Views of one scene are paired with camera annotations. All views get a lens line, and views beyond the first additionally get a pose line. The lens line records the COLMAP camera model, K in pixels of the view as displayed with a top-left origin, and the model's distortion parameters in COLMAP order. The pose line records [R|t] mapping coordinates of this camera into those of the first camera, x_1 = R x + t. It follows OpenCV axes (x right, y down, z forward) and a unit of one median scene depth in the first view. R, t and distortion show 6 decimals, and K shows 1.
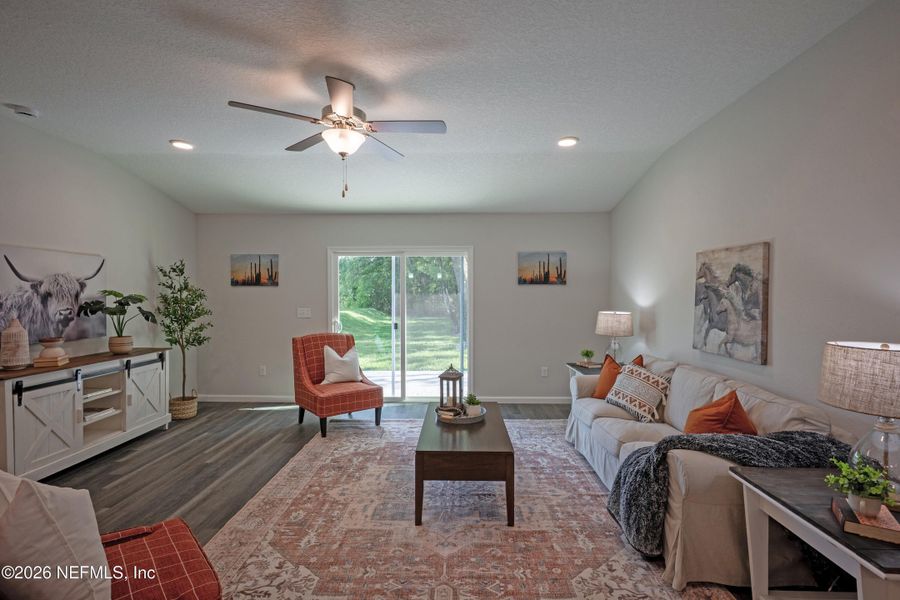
lens RADIAL K [[427.7, 0, 450.8], [0, 427.7, 300.1], [0, 0, 1]] dist [-0.001190, 0.000808]
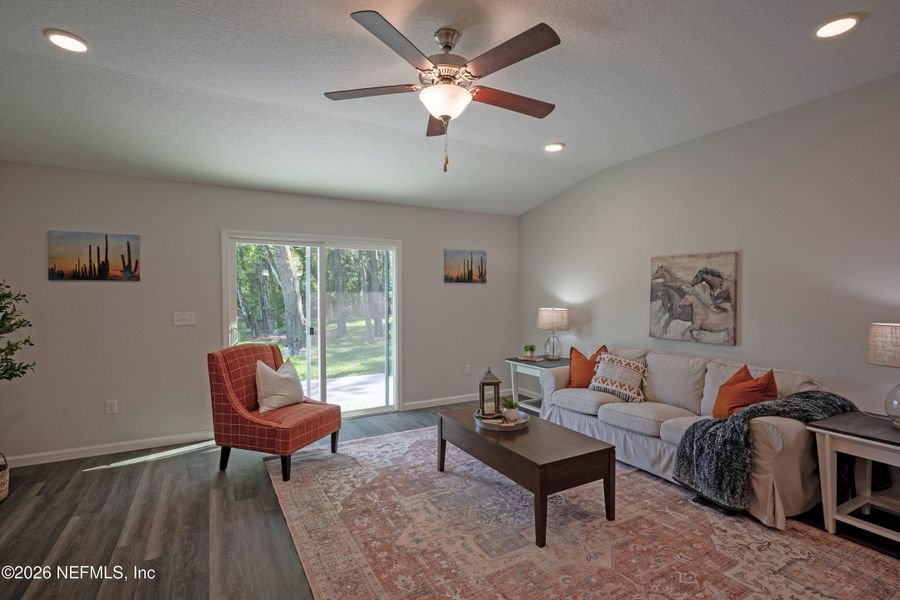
lens RADIAL K [[431.4, 0, 450.0], [0, 431.4, 300.0], [0, 0, 1]] dist [0.001773, 0.000330]
pose [[0.861432, -0.009202, 0.507790, -0.493664], [0.008869, 0.999956, 0.003075, 0.000477], [-0.507796, 0.001854, 0.861475, 0.219454]]
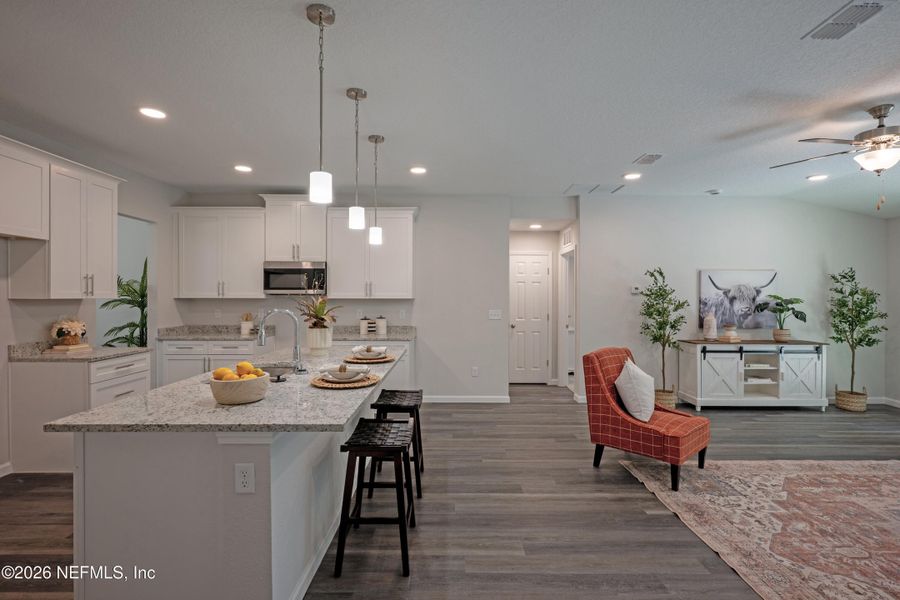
lens RADIAL K [[434.7, 0, 454.6], [0, 434.7, 297.9], [0, 0, 1]] dist [0.000794, 0.000484]
pose [[0.029125, 0.003468, -0.999570, 0.622207], [-0.017232, 0.999847, 0.002967, -0.000029], [0.999427, 0.017138, 0.029181, -0.083424]]
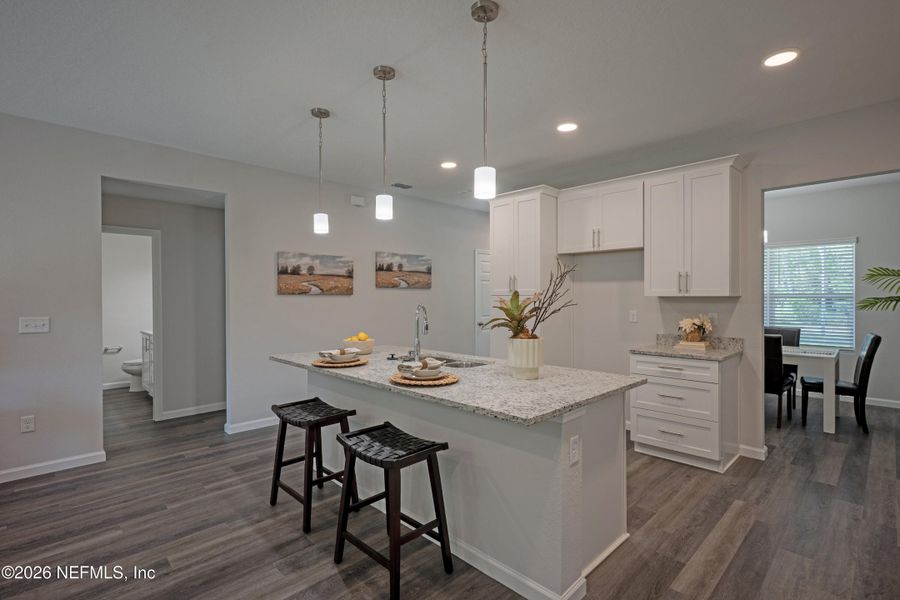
lens RADIAL K [[427.7, 0, 450.8], [0, 427.7, 300.1], [0, 0, 1]] dist [-0.001190, 0.000808]
pose [[-0.713638, -0.002509, 0.700510, -0.733979], [0.012446, 0.999790, 0.016260, 0.005087], [-0.700404, 0.020323, -0.713457, 0.190767]]
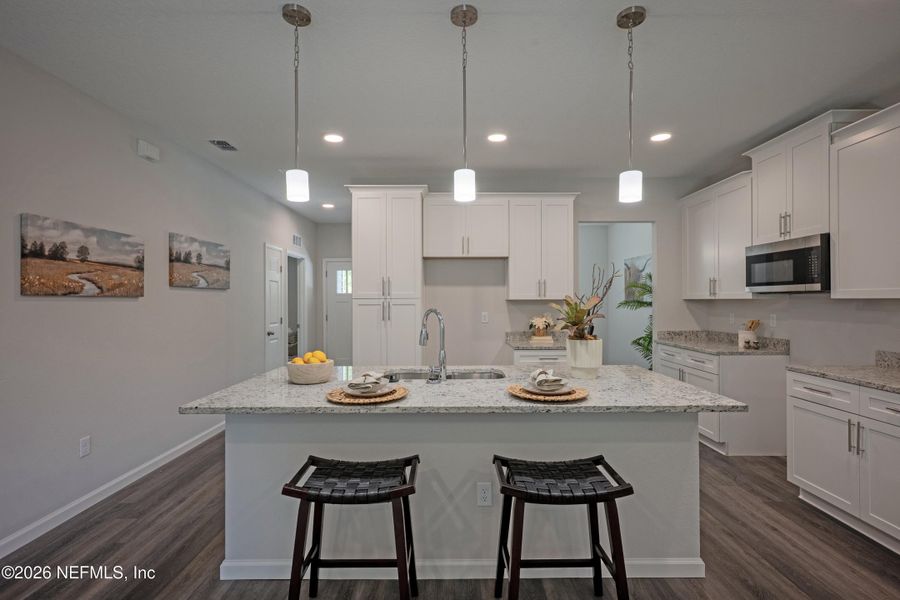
lens RADIAL K [[430.5, 0, 450.9], [0, 430.5, 298.6], [0, 0, 1]] dist [0.001895, 0.000573]
pose [[-0.999721, 0.004155, -0.023255, -0.130218], [0.003920, 0.999941, 0.010143, 0.002739], [0.023296, 0.010049, -0.999678, 0.322627]]
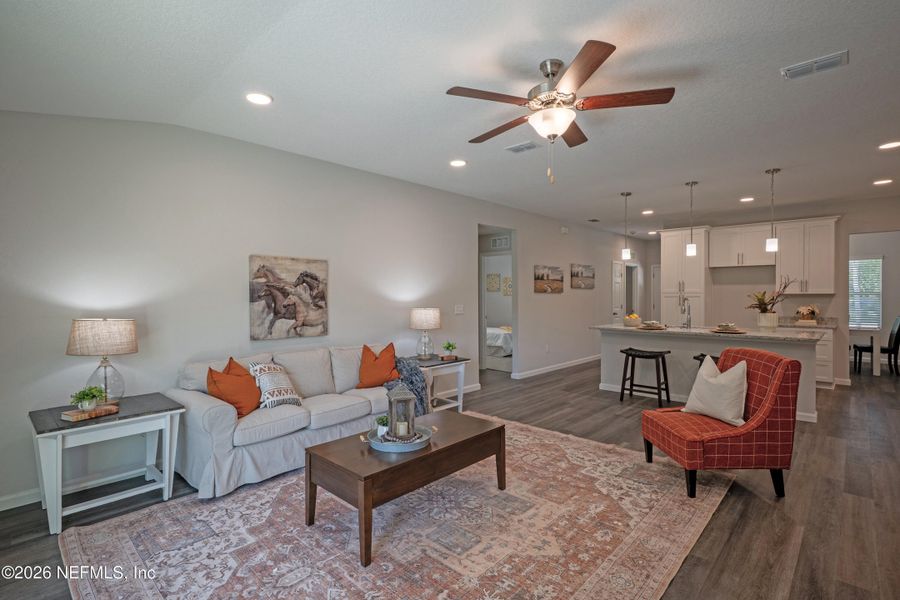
lens RADIAL K [[430.5, 0, 450.9], [0, 430.5, 298.6], [0, 0, 1]] dist [0.001895, 0.000573]
pose [[-0.742367, -0.003368, 0.669985, -0.531148], [0.011540, 0.999775, 0.017813, -0.009405], [-0.669894, 0.020956, -0.742161, 1.374623]]
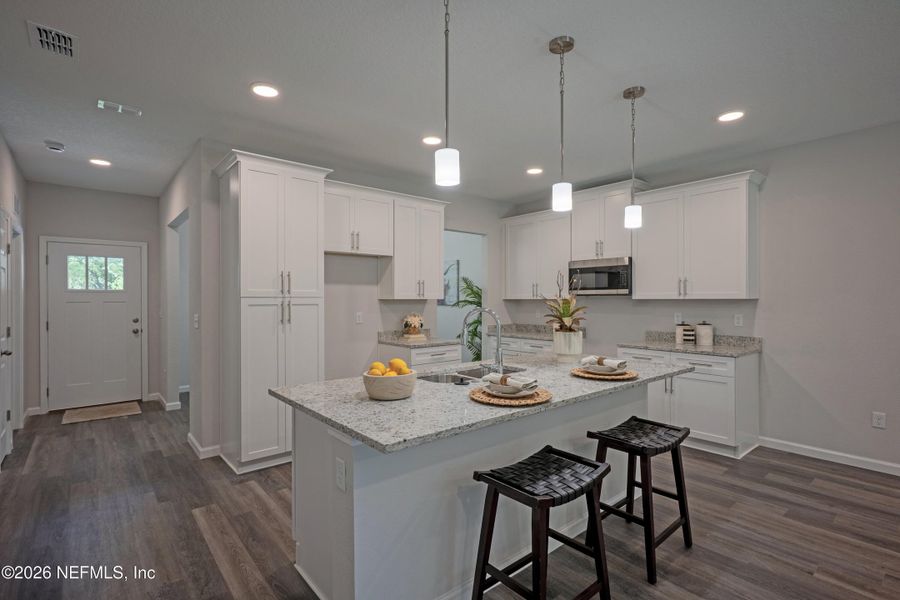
lens RADIAL K [[433.1, 0, 450.0], [0, 433.1, 300.0], [0, 0, 1]] dist [-0.000185, 0.000661]
pose [[-0.751477, 0.002689, -0.659754, 0.374232], [-0.007419, 0.999894, 0.012526, 0.004620], [0.659717, 0.014307, -0.751378, 0.128515]]
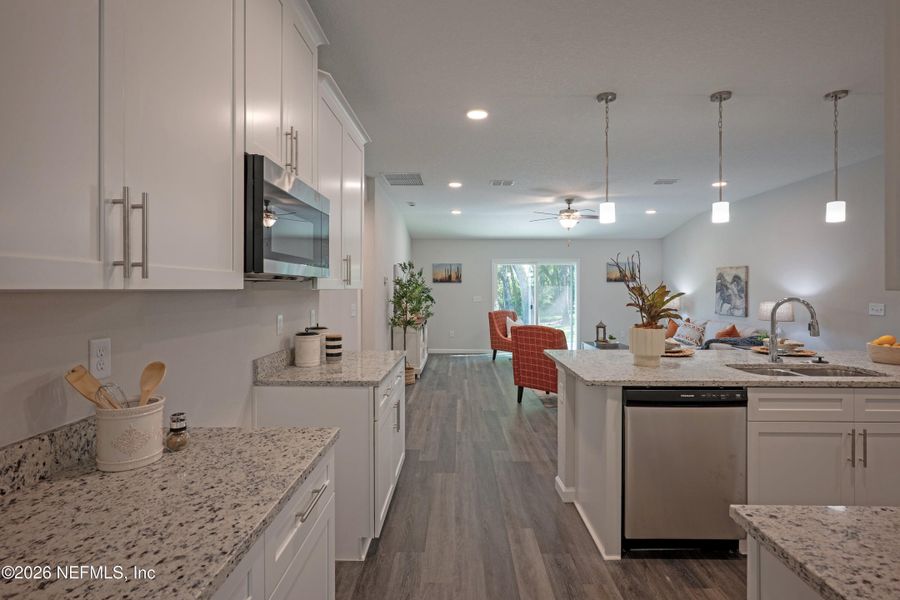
lens RADIAL K [[444.1, 0, 452.8], [0, 444.1, 287.7], [0, 0, 1]] dist [0.001641, 0.001506]
pose [[0.999961, 0.001180, 0.008711, -0.683171], [-0.001044, 0.999877, -0.015622, 0.020570], [-0.008728, 0.015612, 0.999840, -1.082447]]
